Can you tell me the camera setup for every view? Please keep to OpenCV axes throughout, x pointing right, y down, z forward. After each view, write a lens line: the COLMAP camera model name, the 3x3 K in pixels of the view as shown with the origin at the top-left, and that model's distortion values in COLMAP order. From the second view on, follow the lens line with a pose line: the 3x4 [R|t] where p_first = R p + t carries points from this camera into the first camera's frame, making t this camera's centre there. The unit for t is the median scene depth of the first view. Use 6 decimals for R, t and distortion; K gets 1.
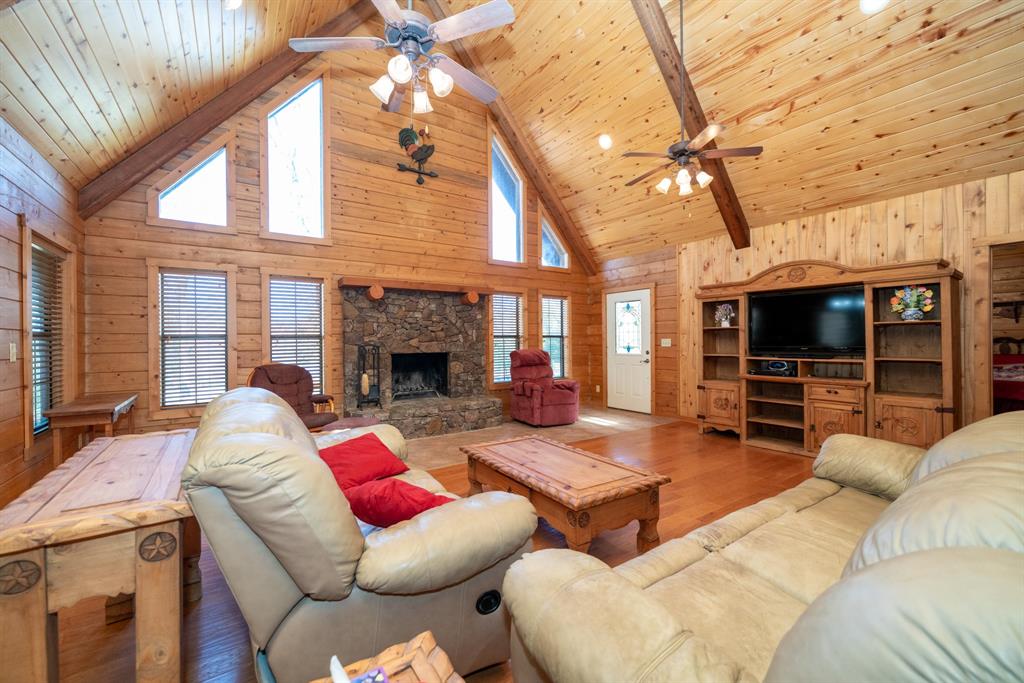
lens RADIAL K [[420.9, 0, 511.6], [0, 420.9, 336.7], [0, 0, 1]] dist [-0.000644, 0.000568]
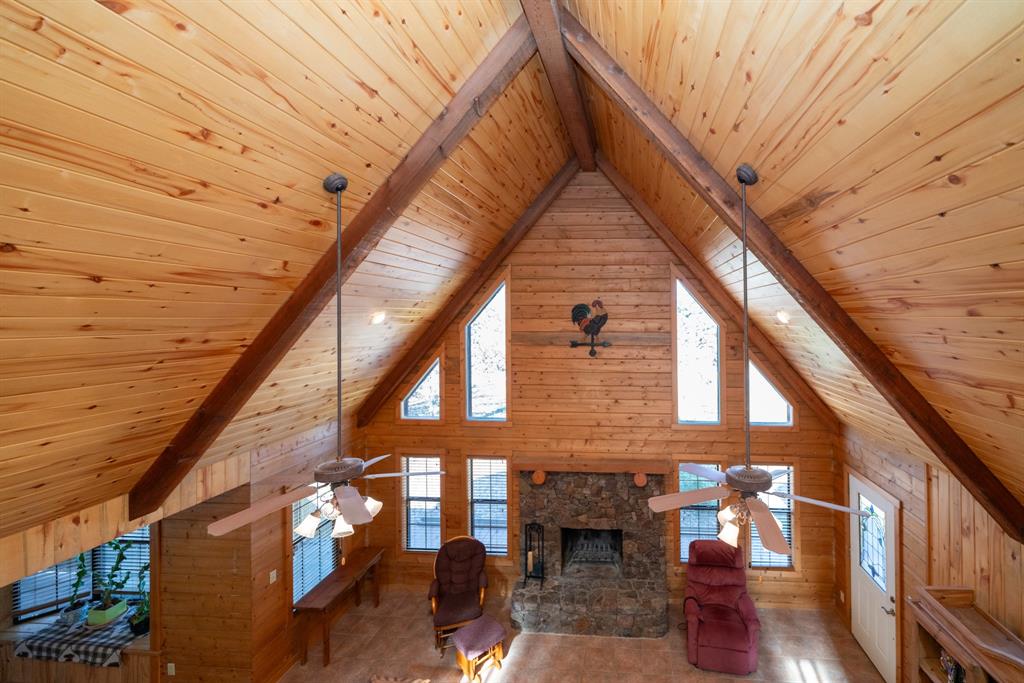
lens RADIAL K [[434.1, 0, 587.7], [0, 434.1, 308.3], [0, 0, 1]] dist [-0.002526, -0.000465]
pose [[0.781135, -0.012256, -0.624242, 0.472246], [0.007848, 0.999921, -0.009812, -0.521060], [0.624313, 0.002766, 0.781169, 0.201029]]
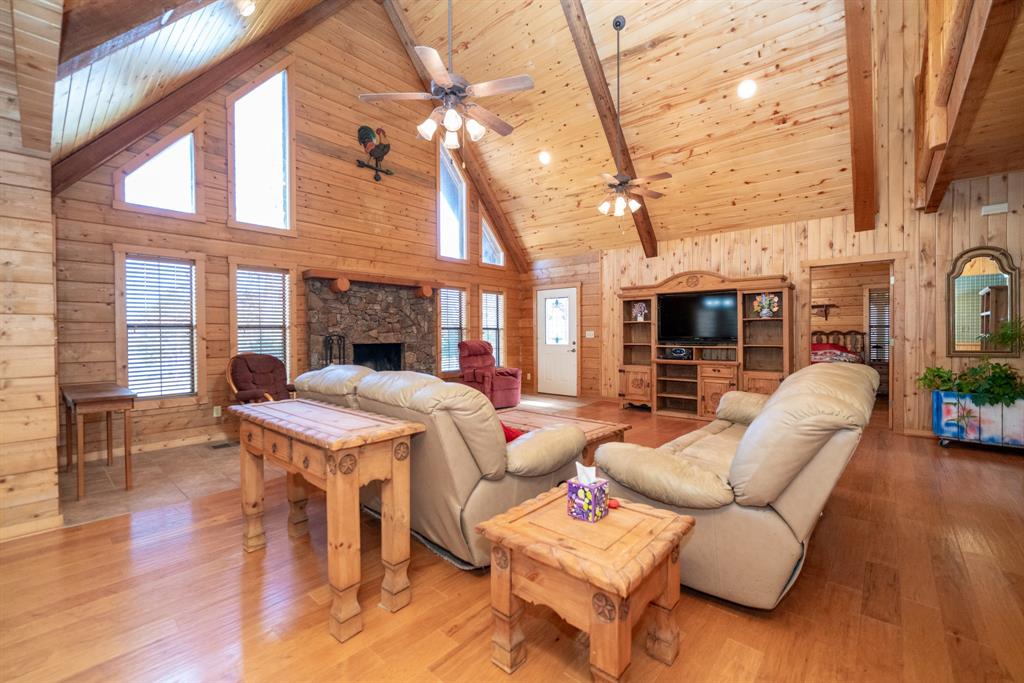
lens RADIAL K [[455.5, 0, 514.0], [0, 455.5, 333.5], [0, 0, 1]] dist [-0.000984, -0.000180]
pose [[0.964044, 0.002493, 0.265731, -0.211358], [-0.003992, 0.999979, 0.005105, 0.007379], [-0.265713, -0.005982, 0.964034, -0.194526]]
